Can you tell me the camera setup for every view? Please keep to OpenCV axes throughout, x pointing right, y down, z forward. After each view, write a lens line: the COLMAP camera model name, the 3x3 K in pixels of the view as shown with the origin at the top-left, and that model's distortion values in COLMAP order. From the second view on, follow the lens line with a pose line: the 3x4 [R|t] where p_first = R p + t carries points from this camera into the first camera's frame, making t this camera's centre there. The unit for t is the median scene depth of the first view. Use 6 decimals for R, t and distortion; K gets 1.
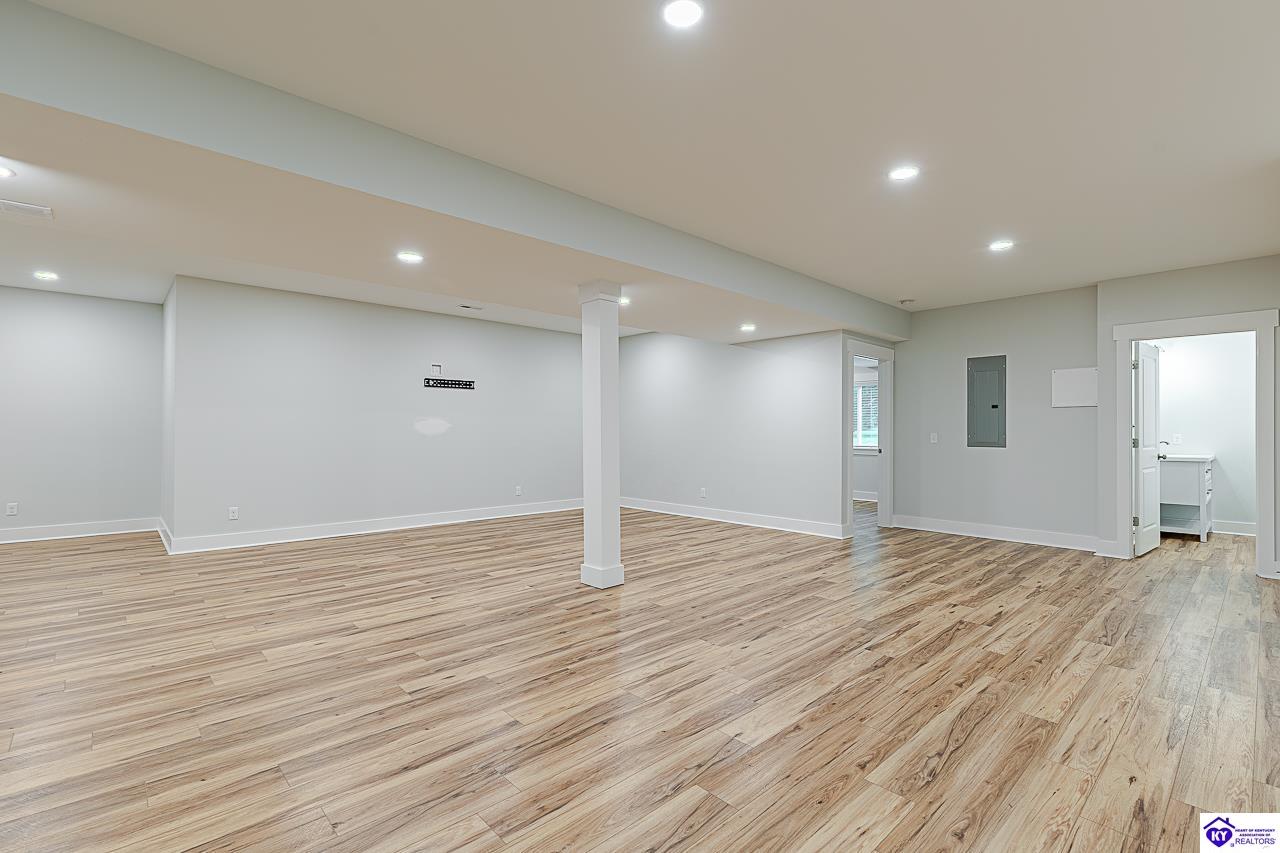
lens RADIAL K [[577.8, 0, 646.3], [0, 577.8, 427.5], [0, 0, 1]] dist [0.007691, -0.000486]
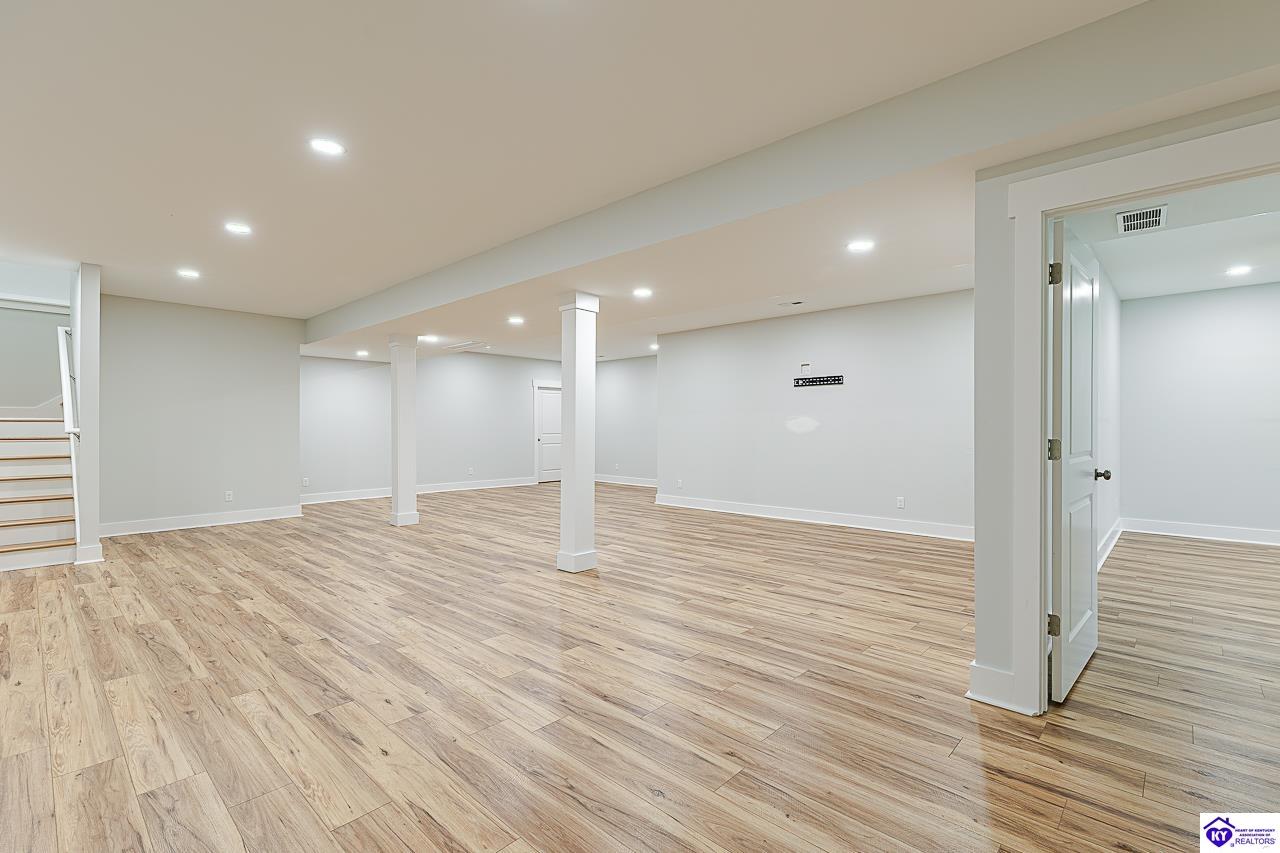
lens RADIAL K [[577.8, 0, 646.3], [0, 577.8, 427.5], [0, 0, 1]] dist [0.007691, -0.000486]
pose [[0.067249, -0.004121, -0.997728, 1.323309], [0.005861, 0.999976, -0.003735, 0.011000], [0.997719, -0.005596, 0.067271, 1.369209]]
